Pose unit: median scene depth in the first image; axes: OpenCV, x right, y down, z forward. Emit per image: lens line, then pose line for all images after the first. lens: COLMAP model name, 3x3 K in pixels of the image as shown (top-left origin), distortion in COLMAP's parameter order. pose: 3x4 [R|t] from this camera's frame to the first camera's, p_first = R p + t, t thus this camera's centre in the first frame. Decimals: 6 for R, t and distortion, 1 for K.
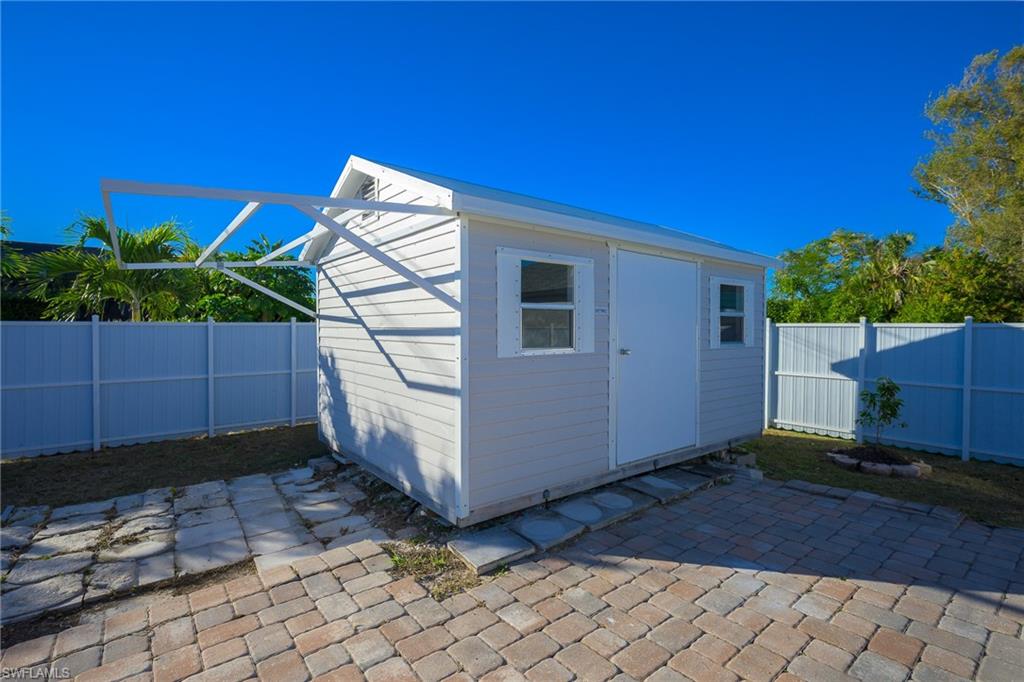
lens RADIAL K [[472.5, 0, 512.0], [0, 472.5, 341.0], [0, 0, 1]] dist [0.000806, 0.000395]
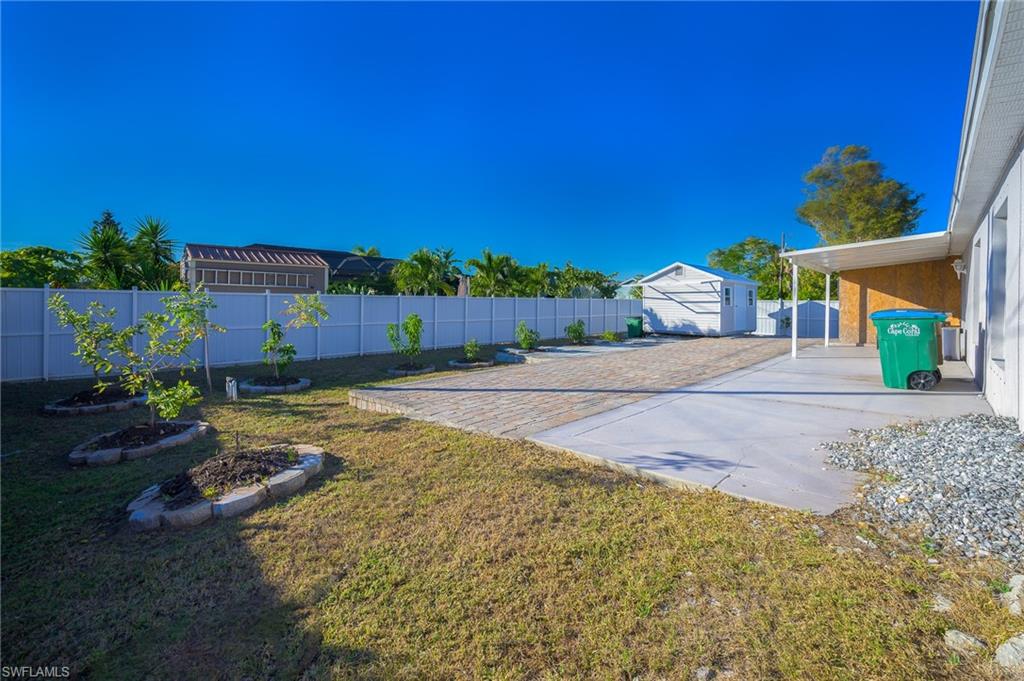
lens RADIAL K [[421.1, 0, 513.1], [0, 421.1, 302.0], [0, 0, 1]] dist [-0.000539, -0.000058]
pose [[0.994174, 0.010090, 0.107312, -0.747412], [-0.007409, 0.999651, -0.025357, 0.031410], [-0.107530, 0.024414, 0.993902, -0.897437]]
